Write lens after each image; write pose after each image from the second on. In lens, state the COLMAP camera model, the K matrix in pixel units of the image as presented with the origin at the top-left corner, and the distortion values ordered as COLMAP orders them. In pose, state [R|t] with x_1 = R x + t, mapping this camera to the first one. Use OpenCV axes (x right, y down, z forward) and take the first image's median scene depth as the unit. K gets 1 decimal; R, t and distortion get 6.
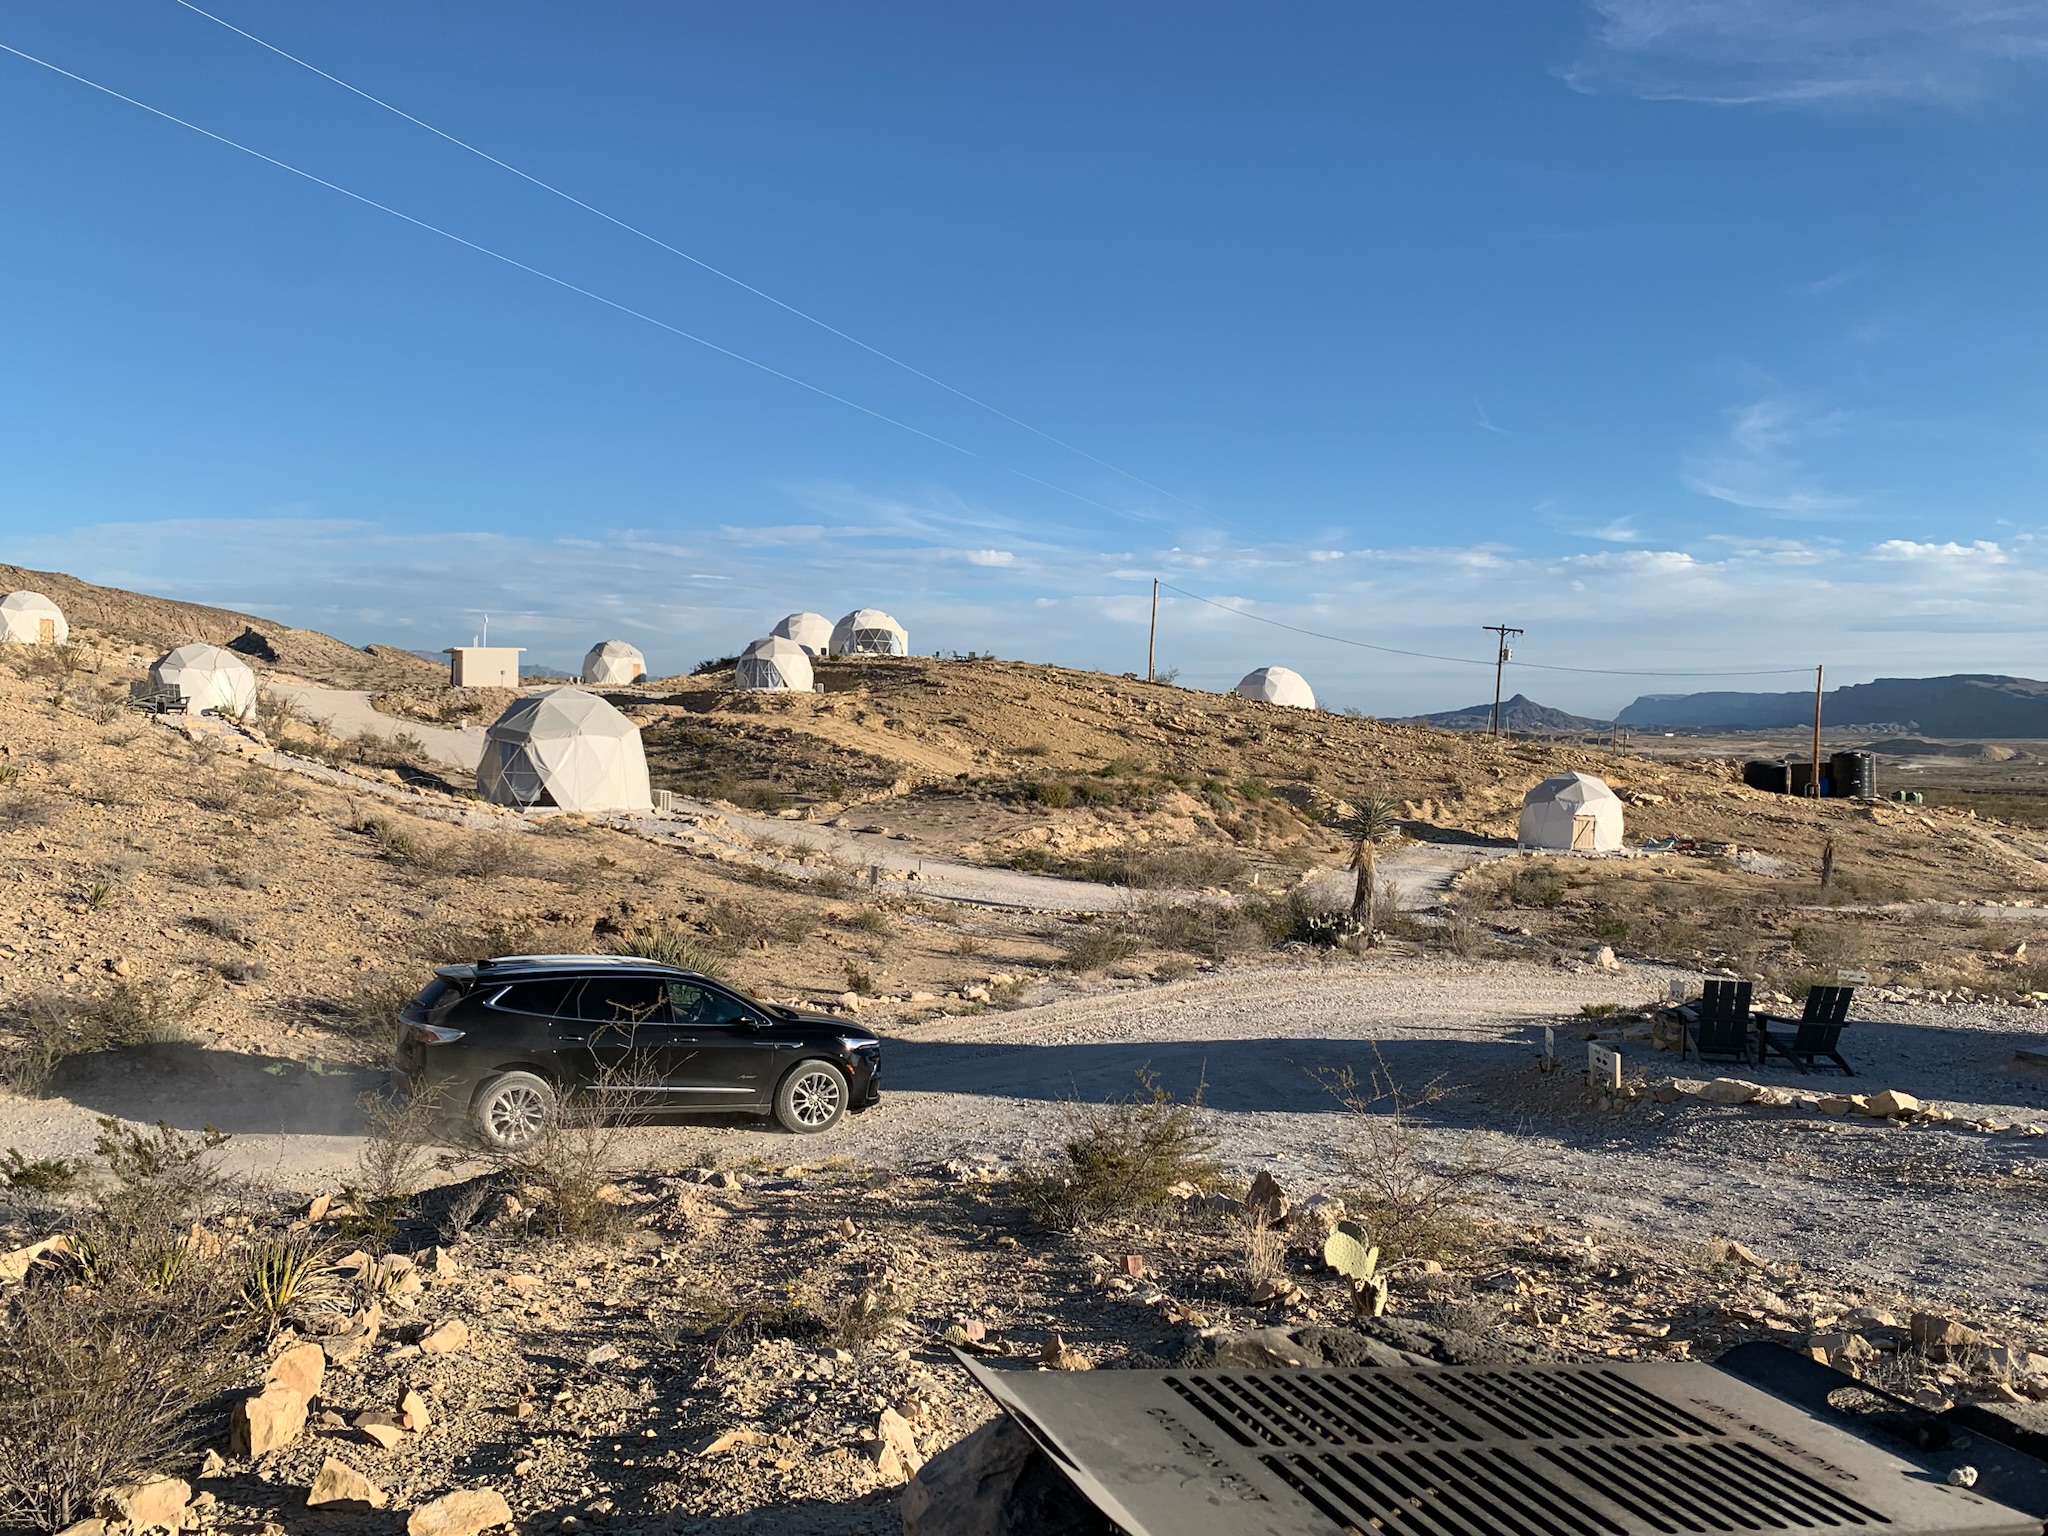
lens RADIAL K [[1567.0, 0, 926.0], [0, 1567.0, 731.9], [0, 0, 1]] dist [-0.023574, 0.000986]
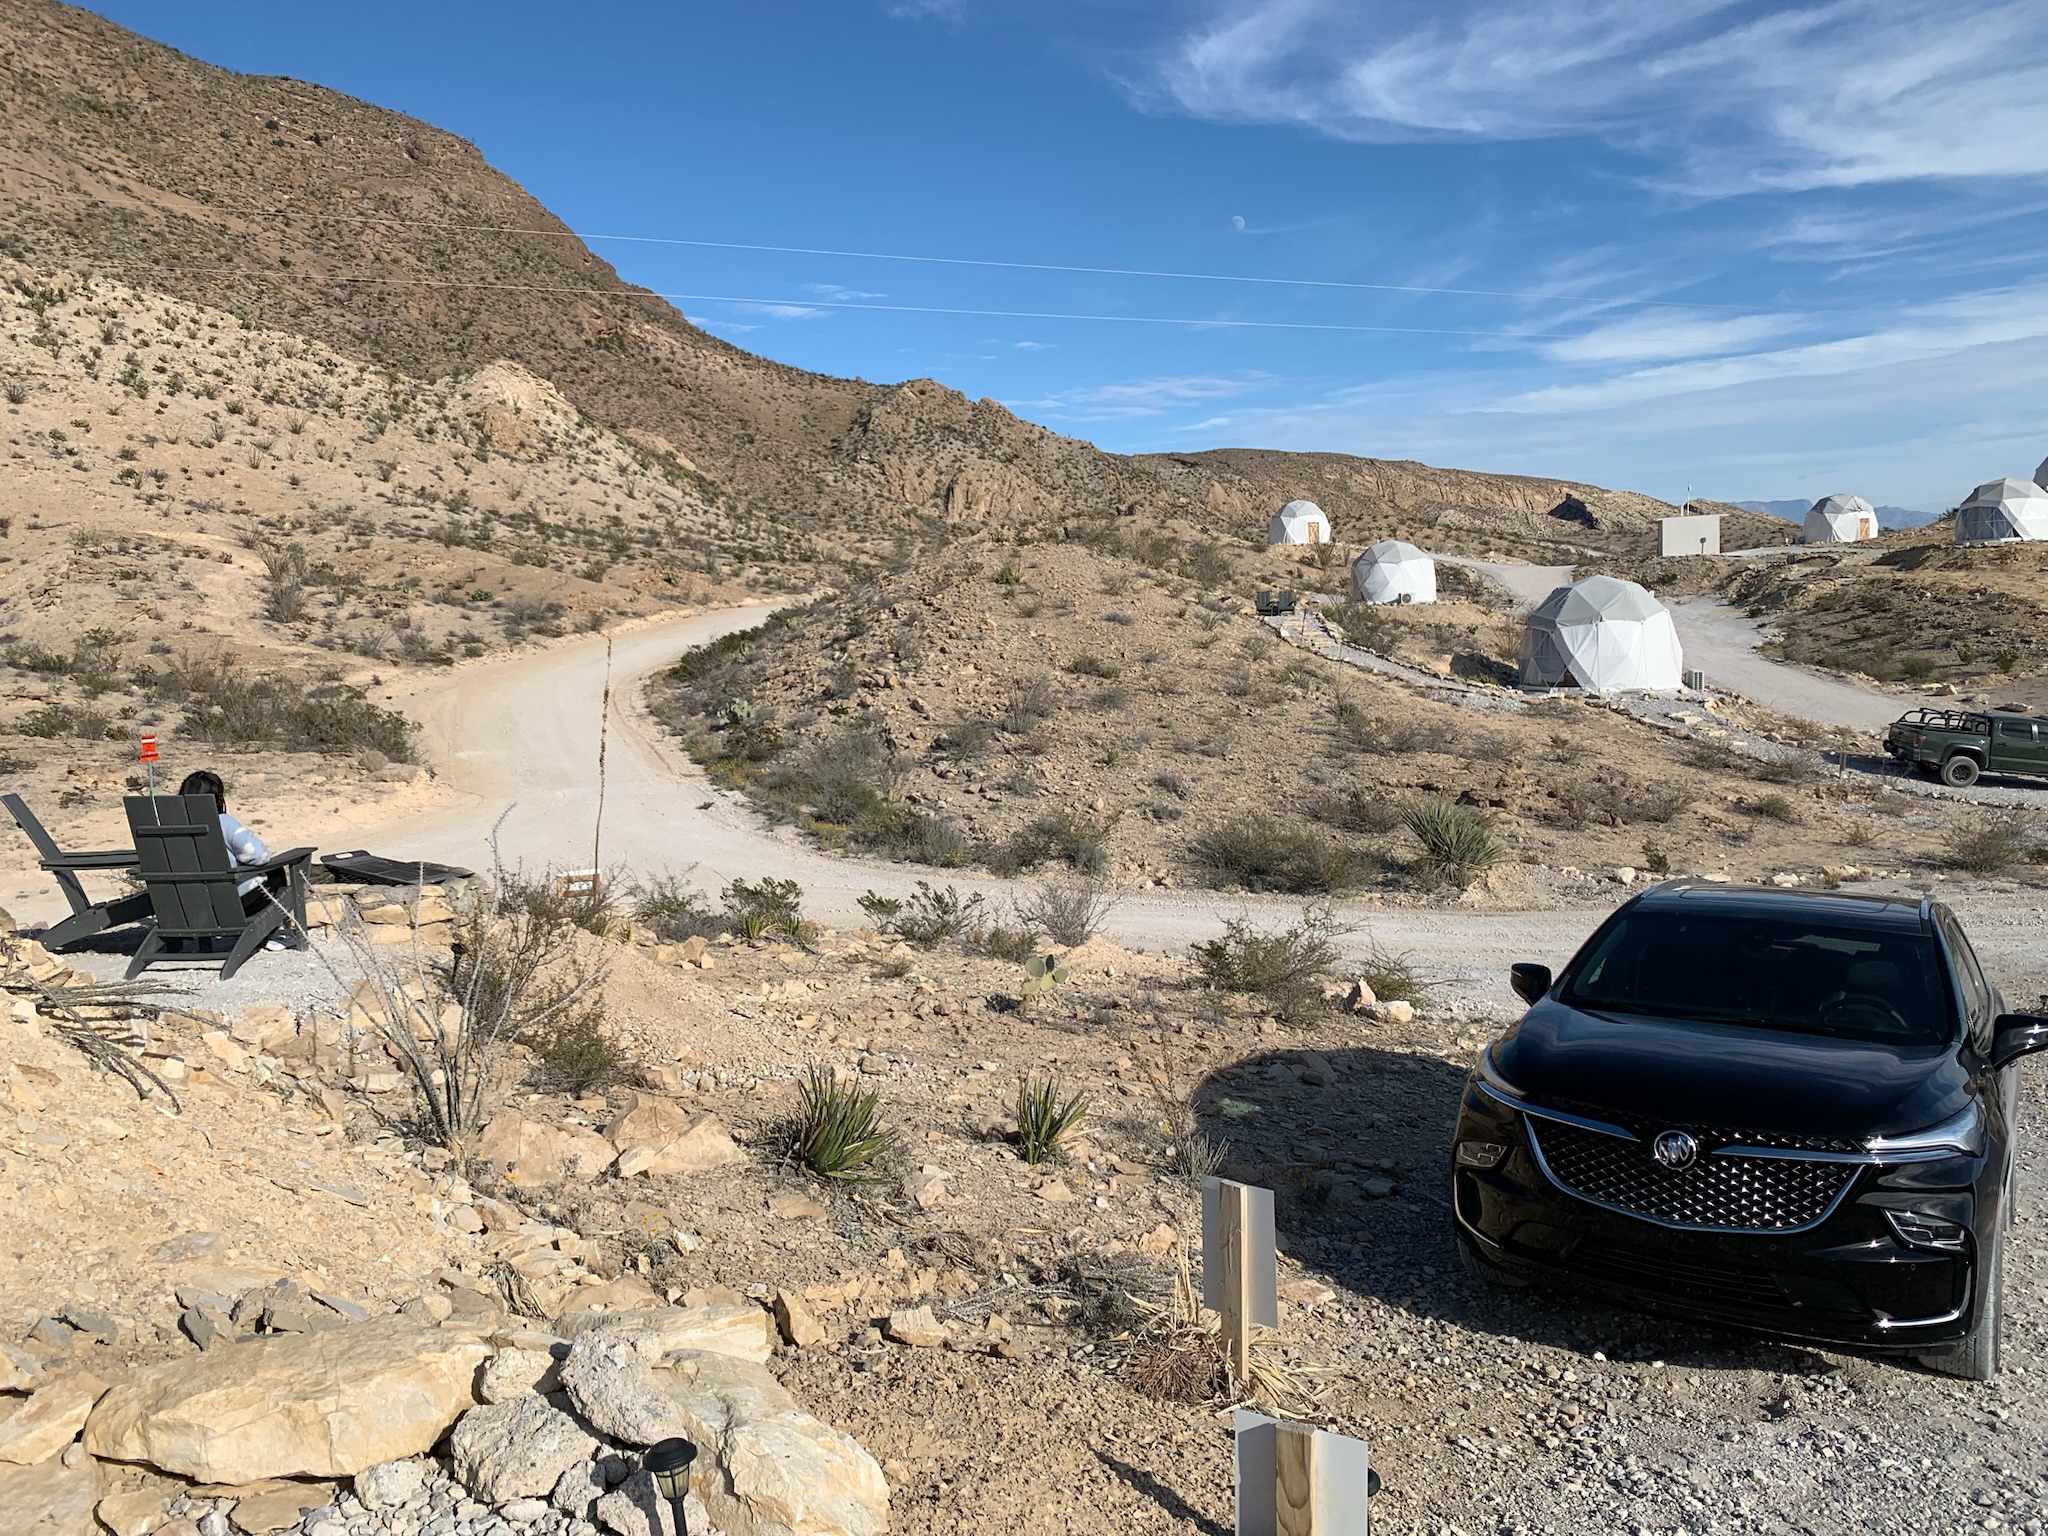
lens RADIAL K [[1524.4, 0, 883.7], [0, 1524.4, 770.8], [0, 0, 1]] dist [0.156070, -0.144960]
pose [[0.661248, 0.033473, -0.749421, 0.268837], [0.050724, 0.994723, 0.089186, -0.016901], [0.748451, -0.096988, 0.656060, -0.068898]]
